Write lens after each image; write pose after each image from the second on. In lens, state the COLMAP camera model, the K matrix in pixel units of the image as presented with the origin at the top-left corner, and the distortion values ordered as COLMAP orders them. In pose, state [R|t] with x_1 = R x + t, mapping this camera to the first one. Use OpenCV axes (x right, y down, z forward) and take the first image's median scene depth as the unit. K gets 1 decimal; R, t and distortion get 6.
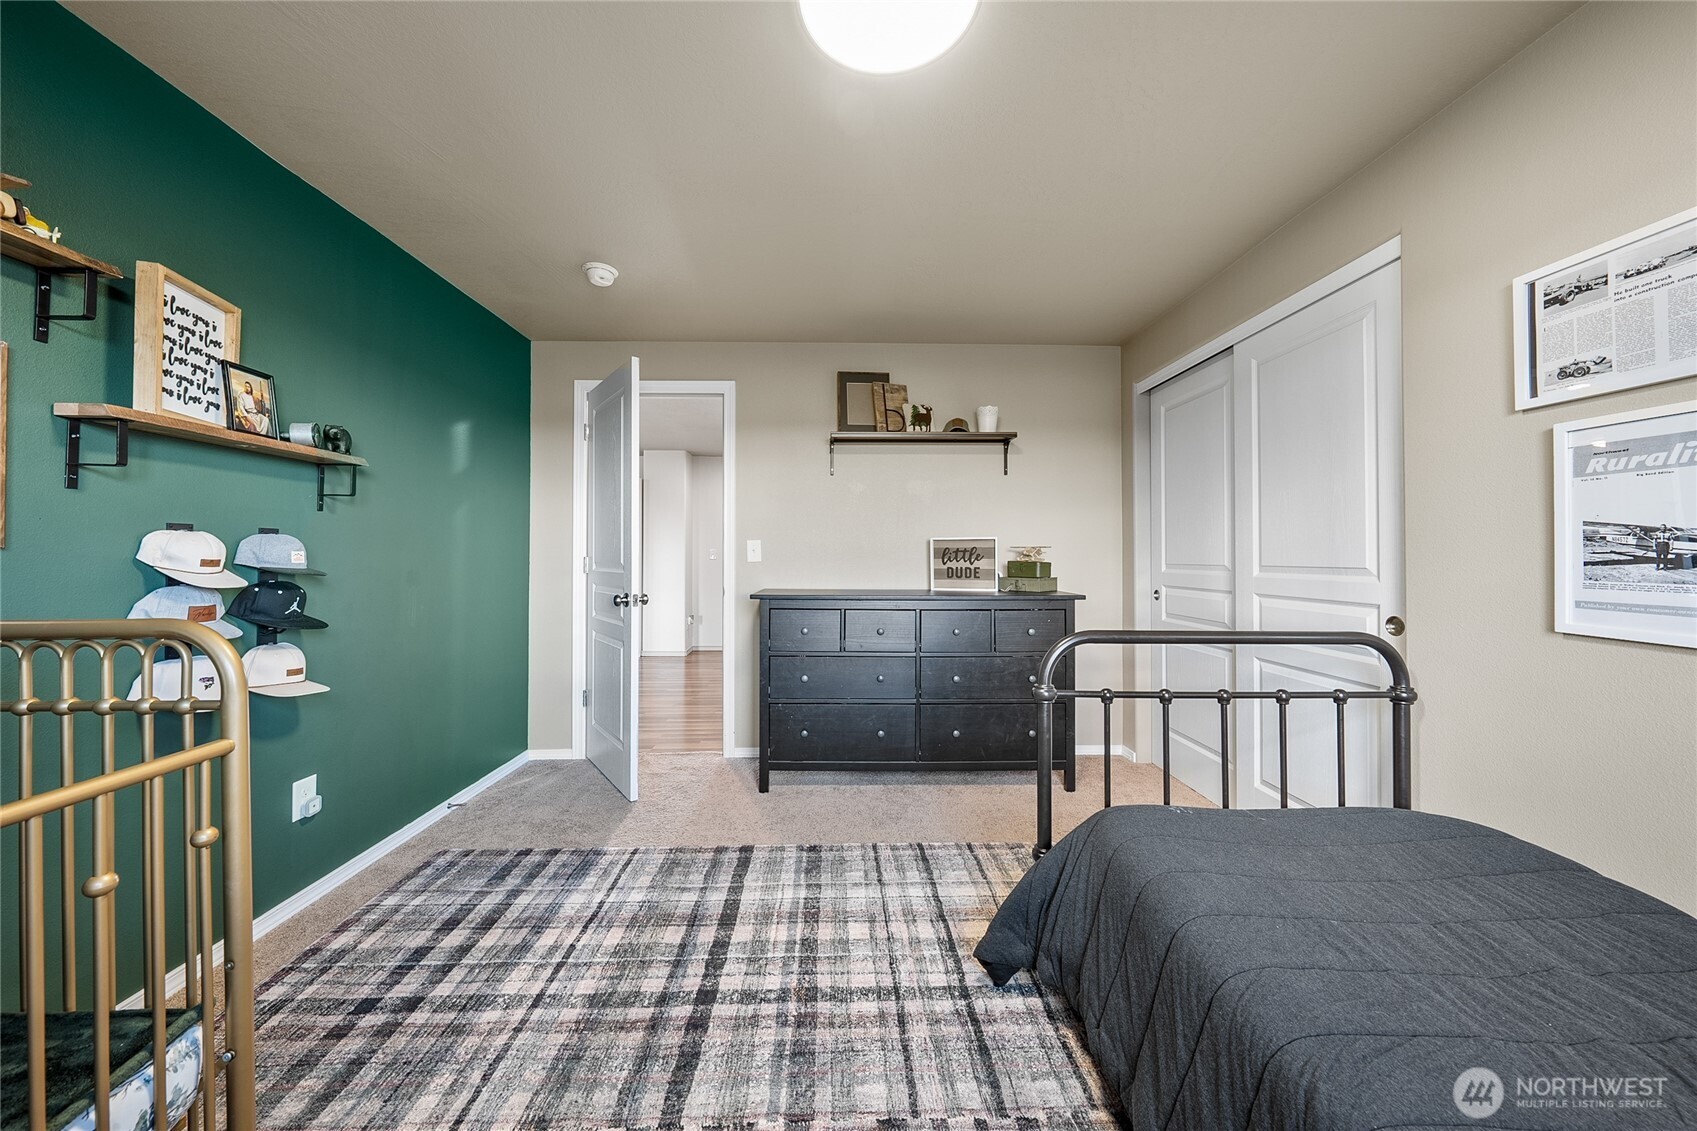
lens RADIAL K [[580.7, 0, 853.3], [0, 580.7, 555.5], [0, 0, 1]] dist [-0.002400, -0.000051]
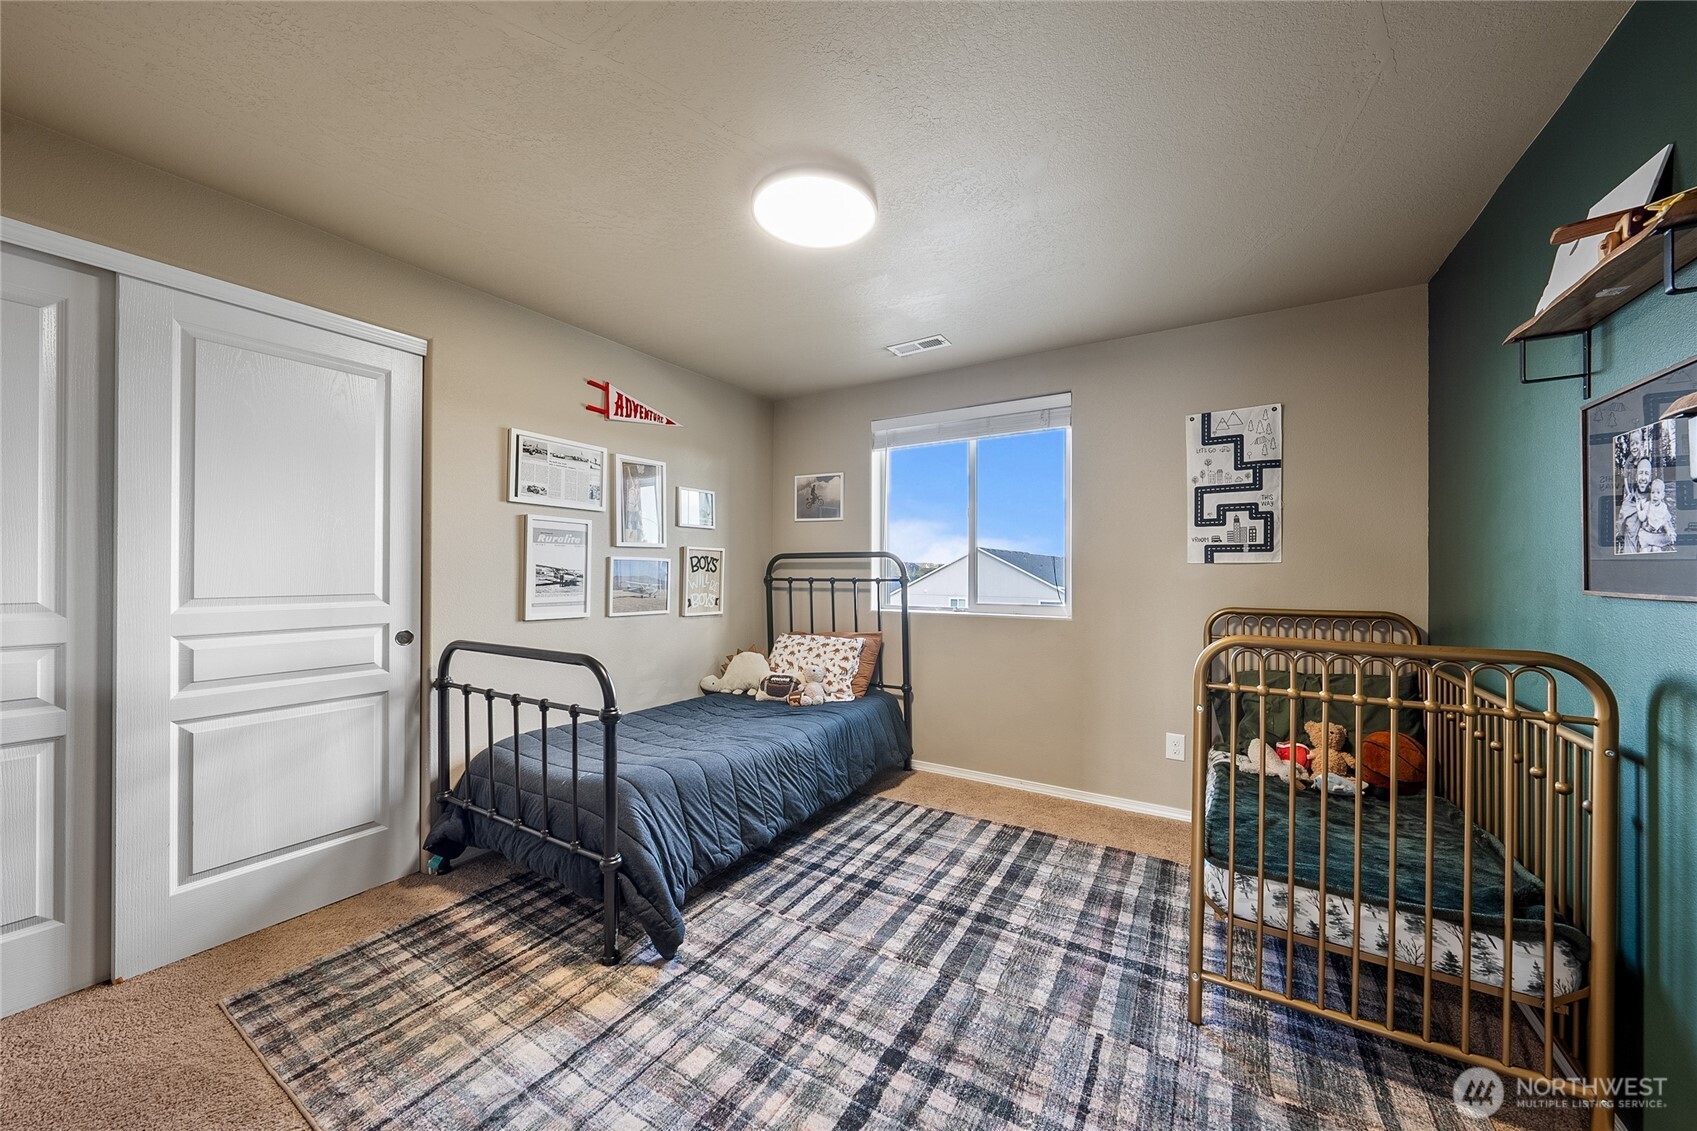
lens RADIAL K [[618.1, 0, 851.2], [0, 618.1, 568.9], [0, 0, 1]] dist [-0.000783, 0.000050]
pose [[-0.834933, -0.003668, 0.550339, -0.793009], [-0.005391, 0.999984, -0.001512, -0.042001], [-0.550325, -0.004229, -0.834940, 1.992844]]
